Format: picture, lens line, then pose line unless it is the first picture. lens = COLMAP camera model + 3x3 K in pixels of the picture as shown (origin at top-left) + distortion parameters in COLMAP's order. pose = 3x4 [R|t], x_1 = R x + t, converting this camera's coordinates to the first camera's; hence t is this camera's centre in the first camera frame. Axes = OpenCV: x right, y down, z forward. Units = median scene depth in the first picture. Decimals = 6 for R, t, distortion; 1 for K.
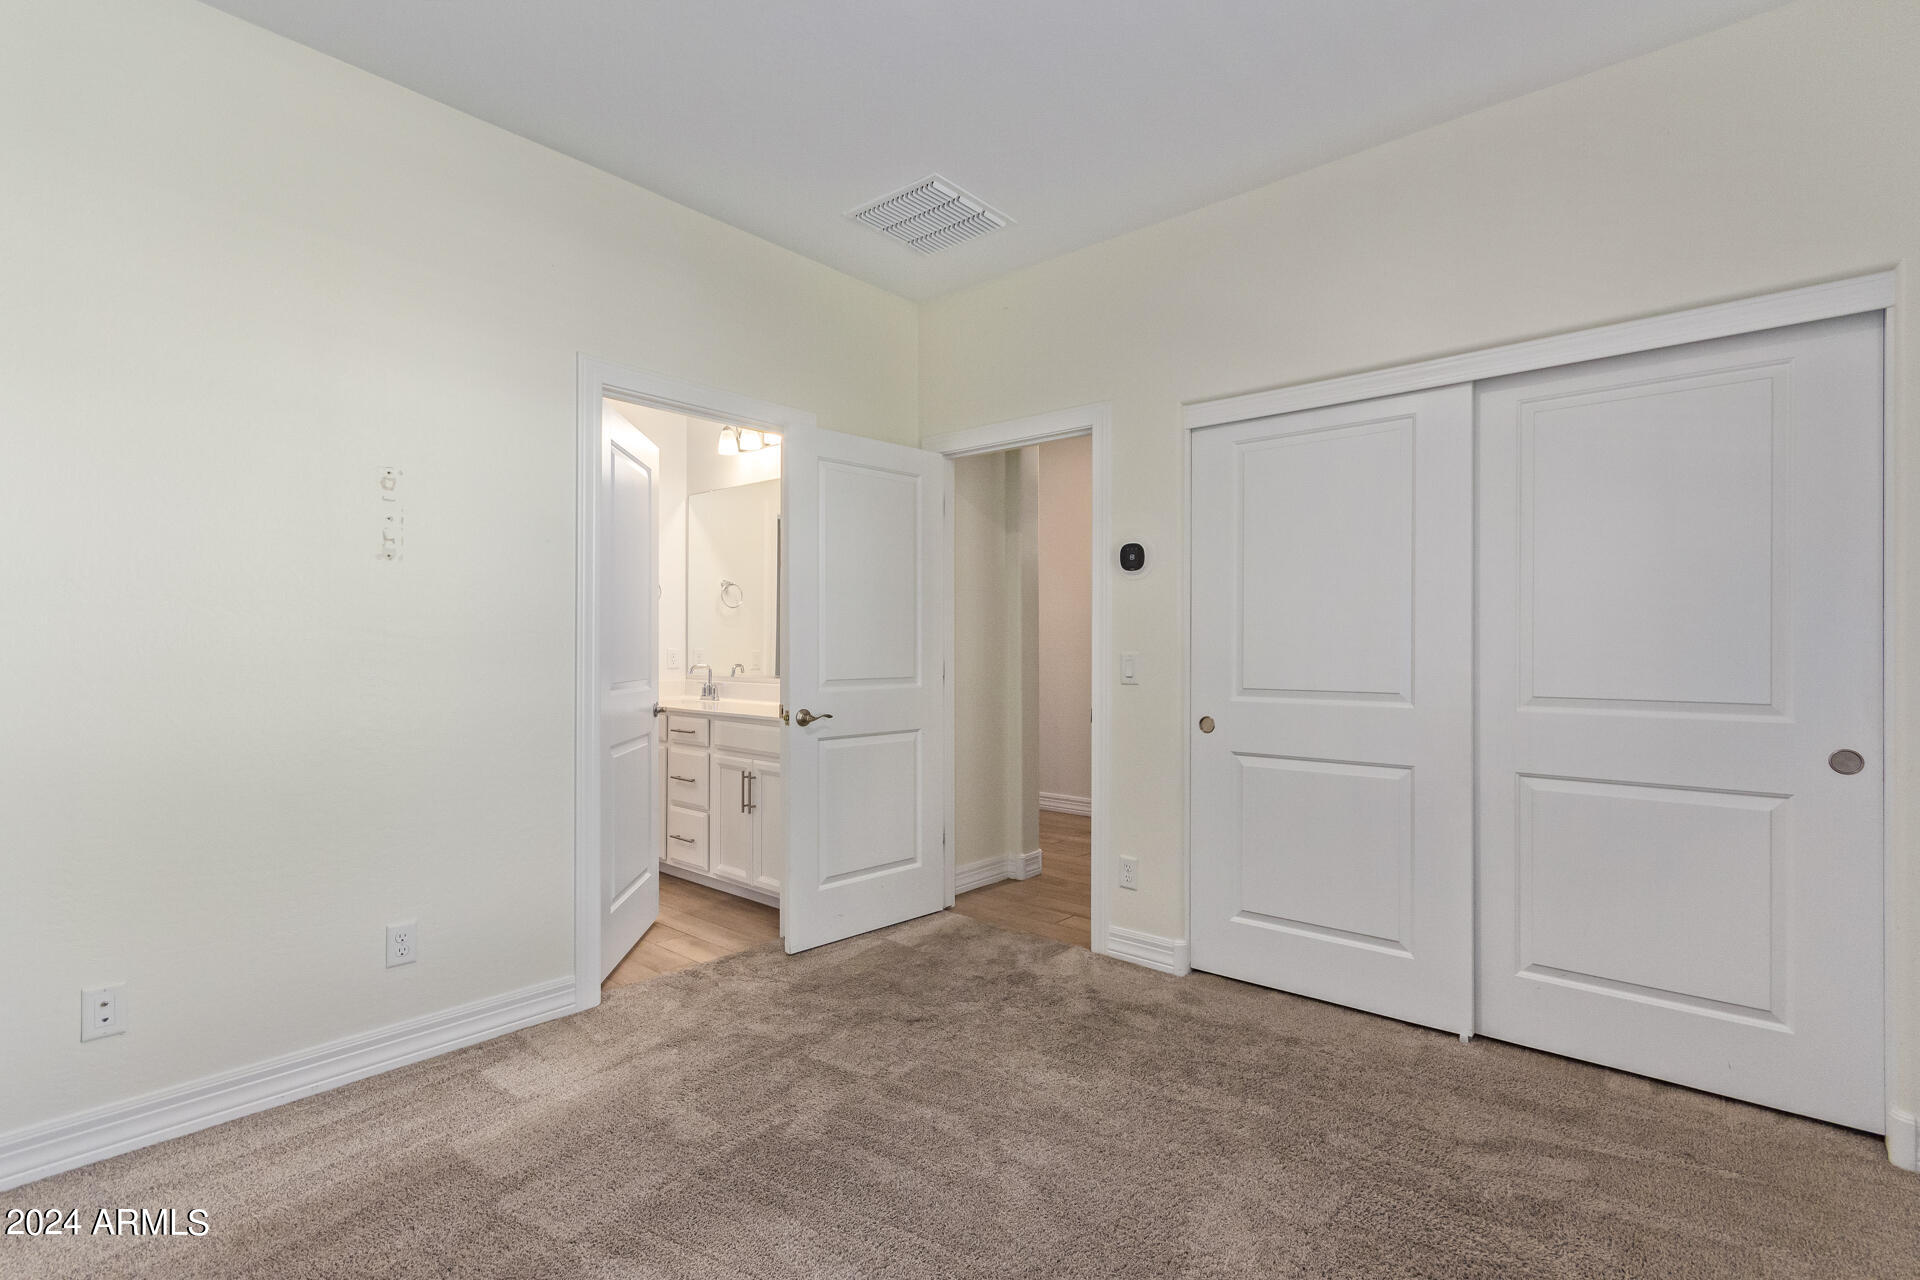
lens RADIAL K [[864.6, 0, 960.0], [0, 864.6, 640.0], [0, 0, 1]] dist [-0.030963, -0.000031]
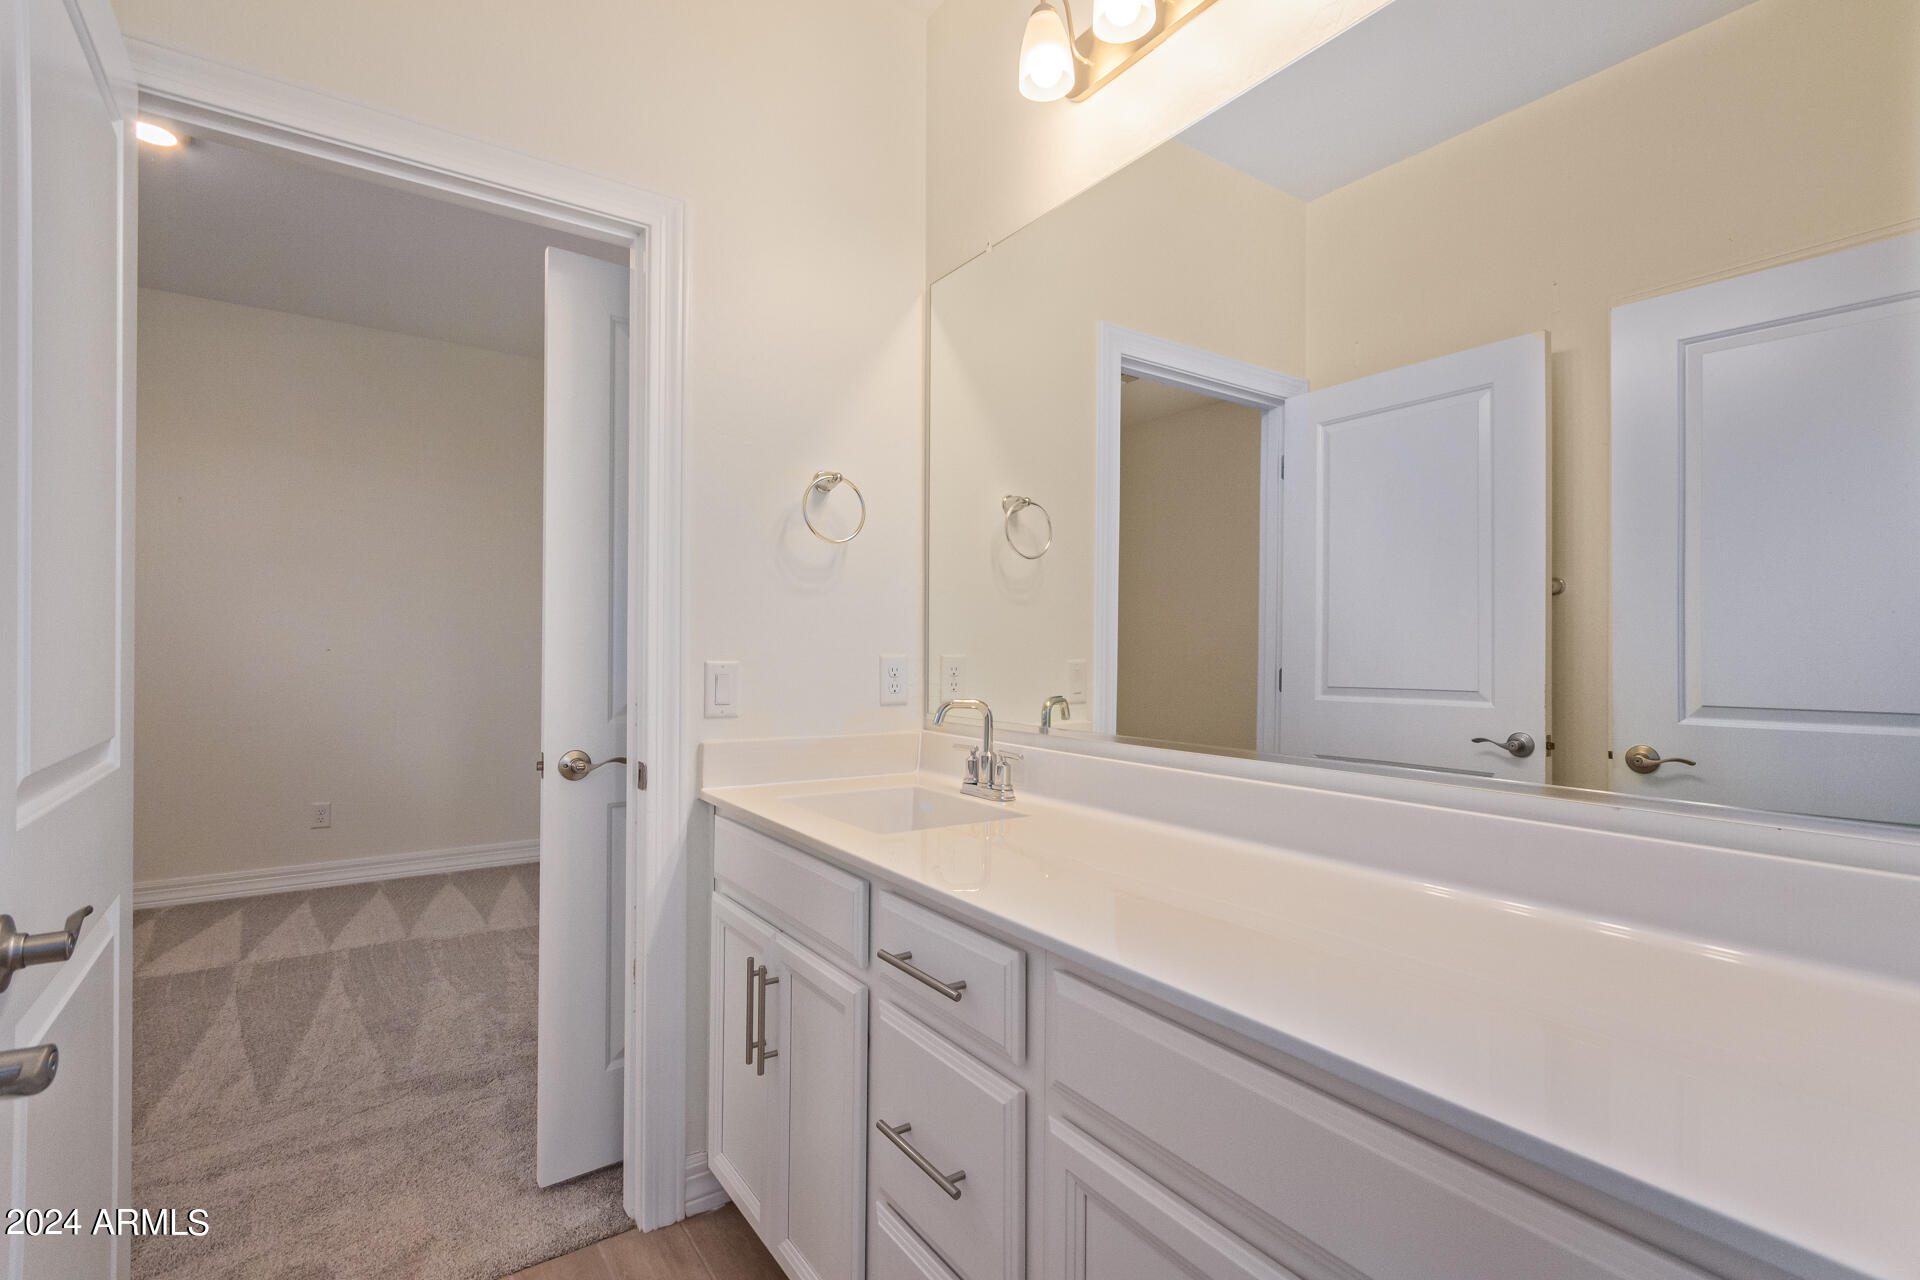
lens RADIAL K [[883.8, 0, 965.4], [0, 883.8, 640.4], [0, 0, 1]] dist [0.002957, 0.000131]
pose [[0.968693, 0.002240, -0.248251, -0.201691], [-0.001100, 0.999988, 0.004729, 0.001023], [0.248259, -0.004308, 0.968684, 0.617847]]
